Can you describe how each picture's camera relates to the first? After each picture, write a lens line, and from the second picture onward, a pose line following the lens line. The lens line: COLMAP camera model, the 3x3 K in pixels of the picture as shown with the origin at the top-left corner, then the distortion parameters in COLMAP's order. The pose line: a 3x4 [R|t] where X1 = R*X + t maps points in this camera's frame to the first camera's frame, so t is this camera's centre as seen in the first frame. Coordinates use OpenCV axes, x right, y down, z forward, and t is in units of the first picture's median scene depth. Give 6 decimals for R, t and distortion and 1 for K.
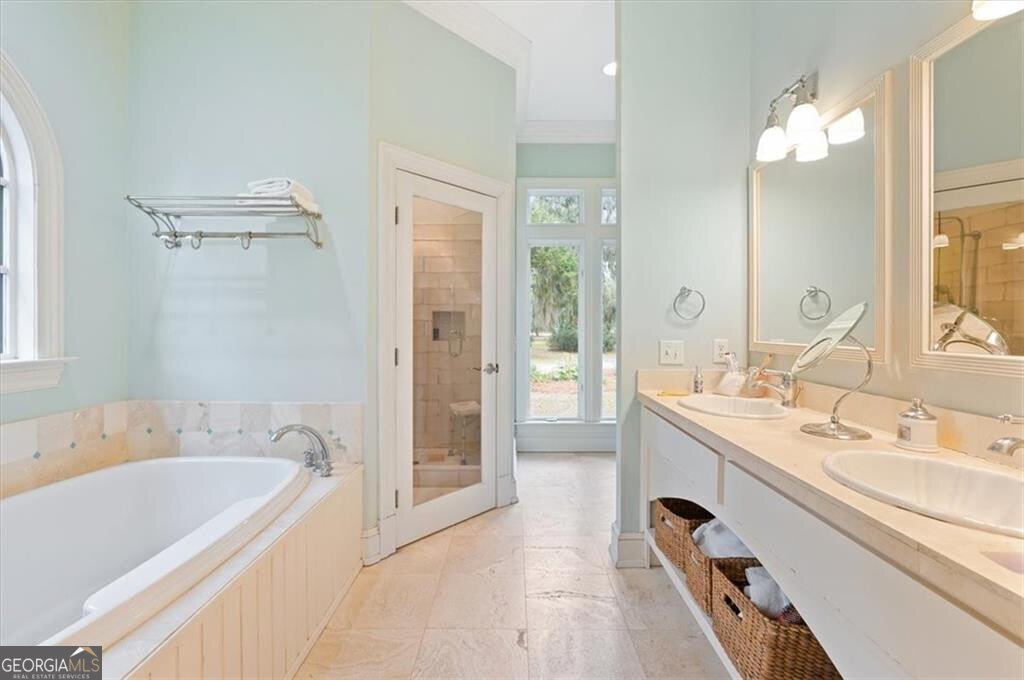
lens RADIAL K [[453.7, 0, 512.7], [0, 453.7, 331.5], [0, 0, 1]] dist [-0.001356, -0.000314]
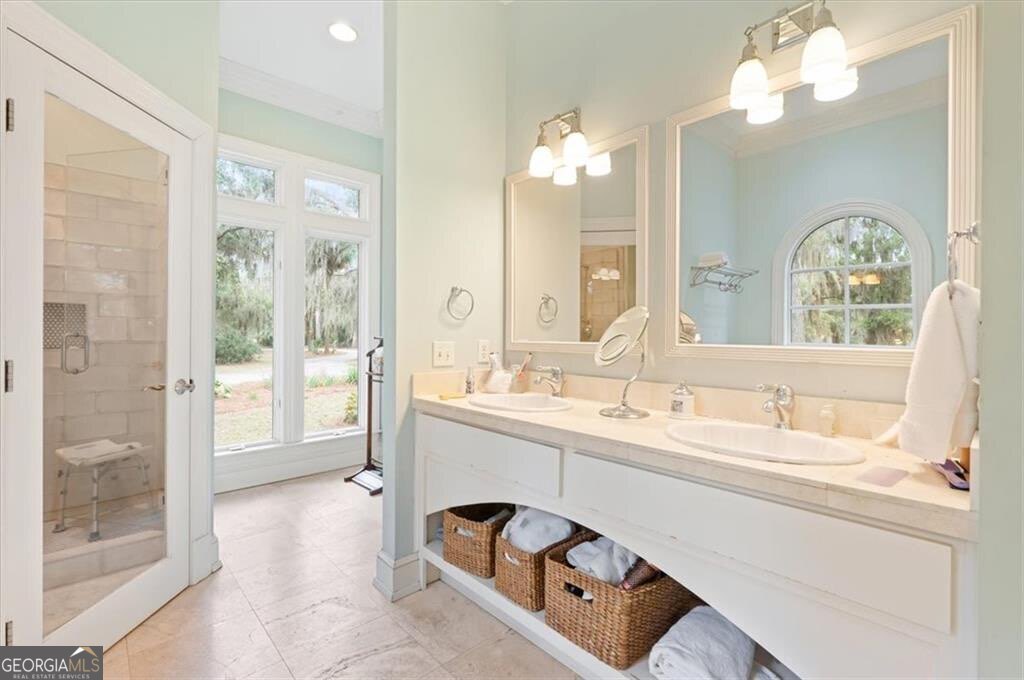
lens RADIAL K [[453.0, 0, 512.0], [0, 453.0, 340.0], [0, 0, 1]] dist [0.001138, 0.000148]
pose [[0.729543, -0.004174, 0.683922, -0.217921], [0.003536, 0.999991, 0.002332, 0.016908], [-0.683926, 0.000717, 0.729551, 0.225353]]
